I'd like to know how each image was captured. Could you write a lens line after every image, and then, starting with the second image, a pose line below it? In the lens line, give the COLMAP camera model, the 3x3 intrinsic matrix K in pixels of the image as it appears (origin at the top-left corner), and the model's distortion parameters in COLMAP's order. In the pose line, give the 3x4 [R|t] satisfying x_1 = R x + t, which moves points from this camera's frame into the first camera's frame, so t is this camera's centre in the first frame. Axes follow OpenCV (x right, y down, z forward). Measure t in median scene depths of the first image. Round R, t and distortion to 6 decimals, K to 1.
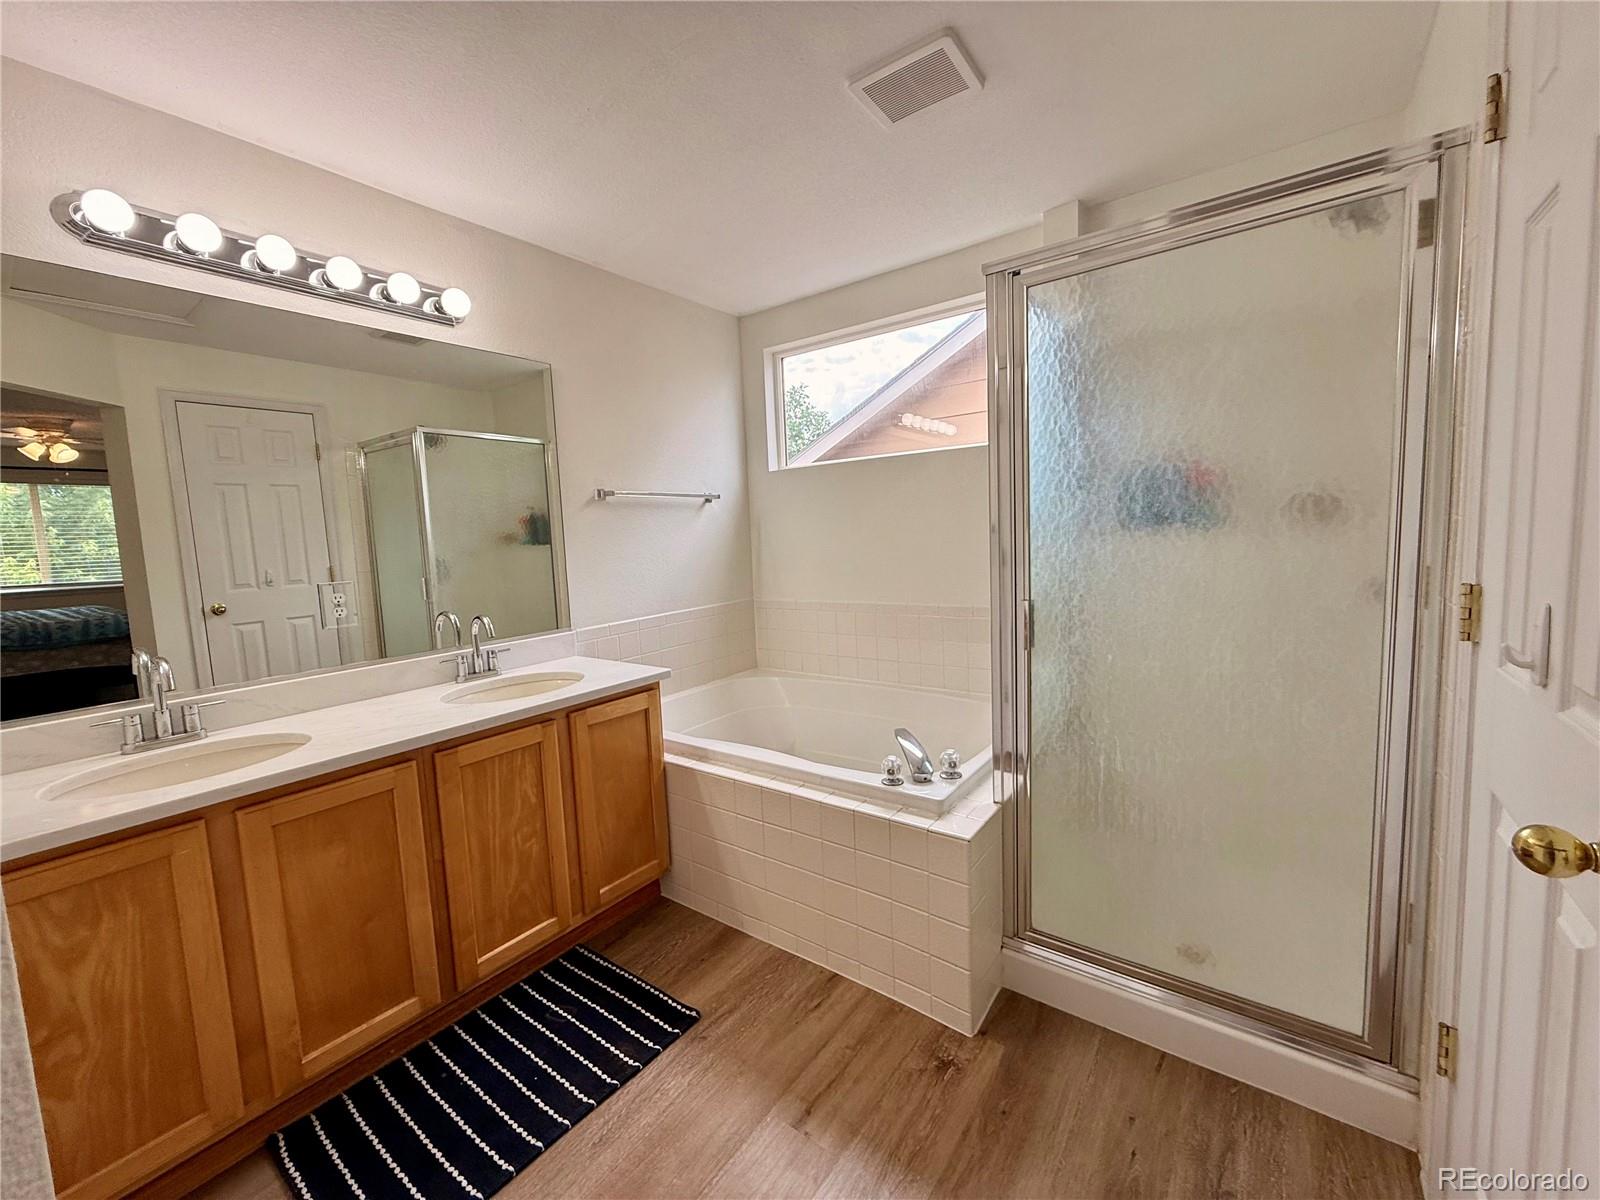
lens RADIAL K [[639.7, 0, 802.1], [0, 639.7, 597.0], [0, 0, 1]] dist [0.000158, 0.000837]
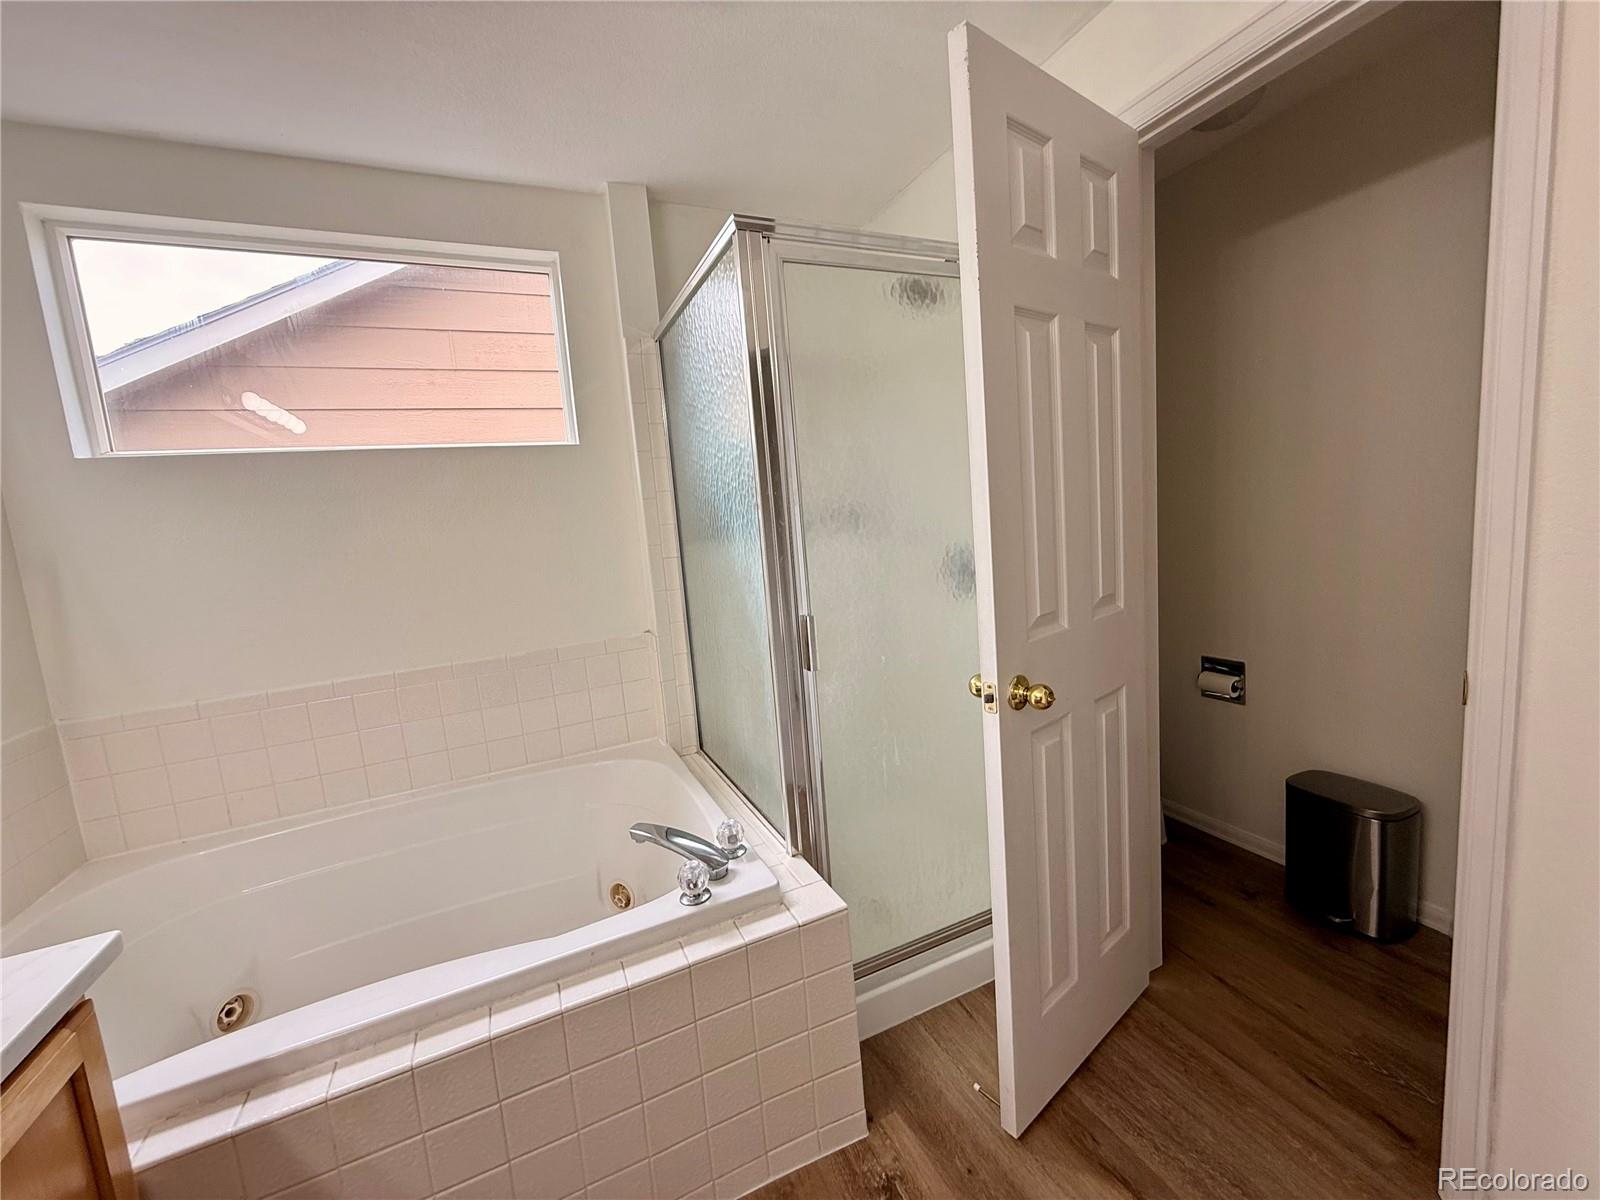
lens RADIAL K [[639.7, 0, 800.1], [0, 639.7, 595.2], [0, 0, 1]] dist [0.000158, 0.000837]
pose [[0.489035, -0.103084, 0.866151, -0.389865], [0.145957, 0.988662, 0.035256, -0.051517], [-0.859966, 0.109180, 0.498537, 0.516862]]
